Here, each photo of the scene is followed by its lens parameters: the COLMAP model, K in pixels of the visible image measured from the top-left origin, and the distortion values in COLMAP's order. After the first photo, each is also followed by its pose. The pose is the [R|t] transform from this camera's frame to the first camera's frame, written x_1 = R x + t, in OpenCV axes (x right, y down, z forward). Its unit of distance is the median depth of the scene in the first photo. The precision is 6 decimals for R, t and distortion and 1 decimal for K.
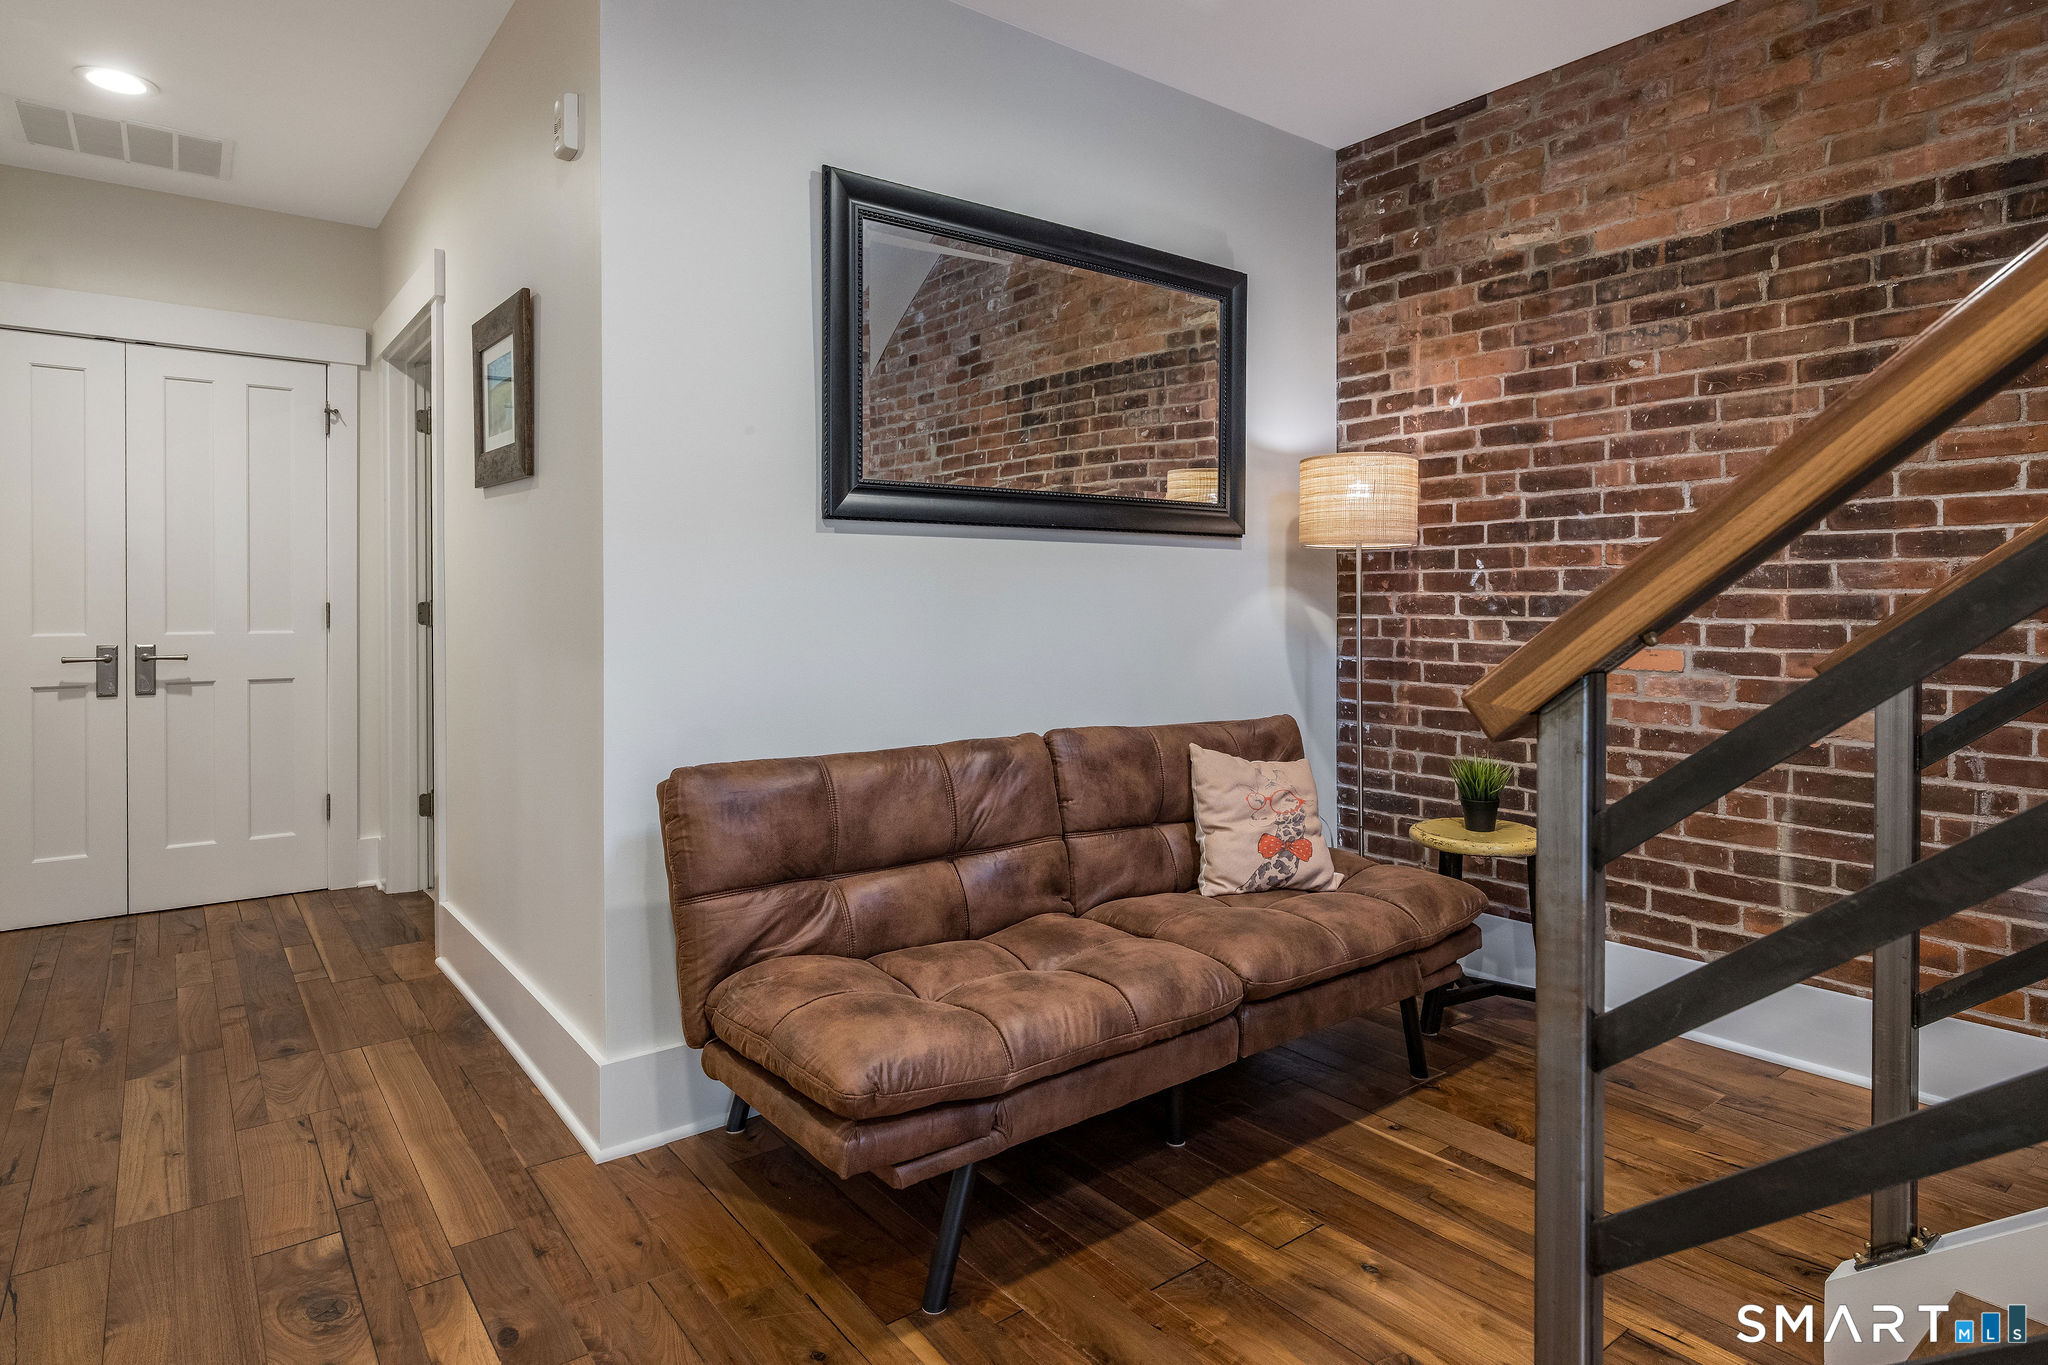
lens RADIAL K [[1108.2, 0, 1010.1], [0, 1108.2, 604.4], [0, 0, 1]] dist [-0.003047, -0.003216]
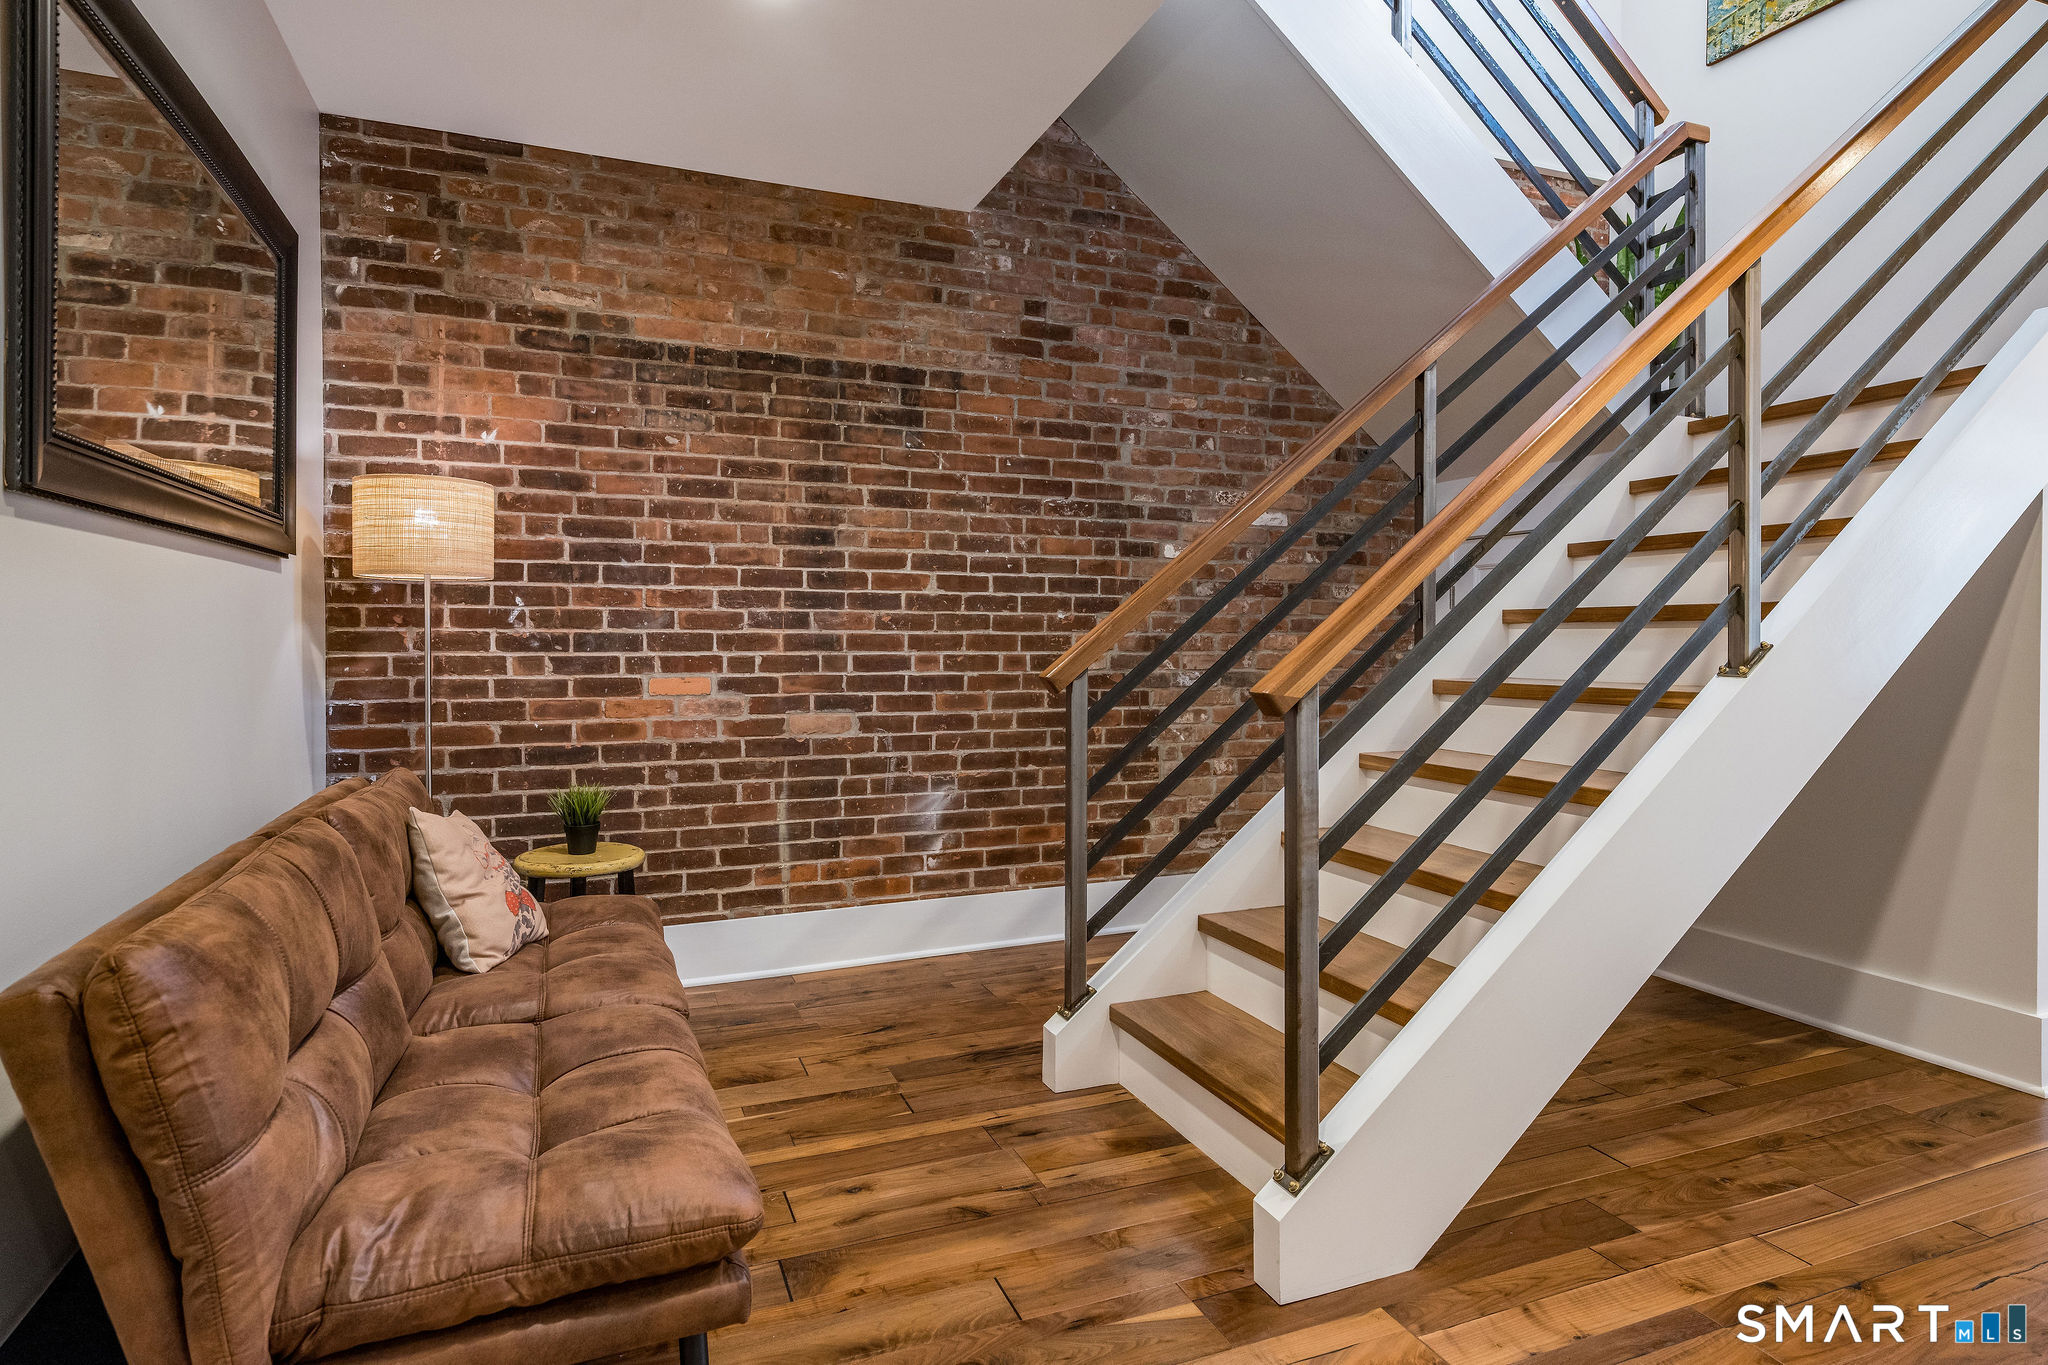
lens RADIAL K [[1108.2, 0, 1029.7], [0, 1108.2, 644.8], [0, 0, 1]] dist [-0.003047, -0.003216]
pose [[0.264644, -0.005397, 0.964331, -0.478910], [0.000670, 0.999985, 0.005413, -0.001607], [-0.964346, -0.000787, 0.264643, 0.299757]]
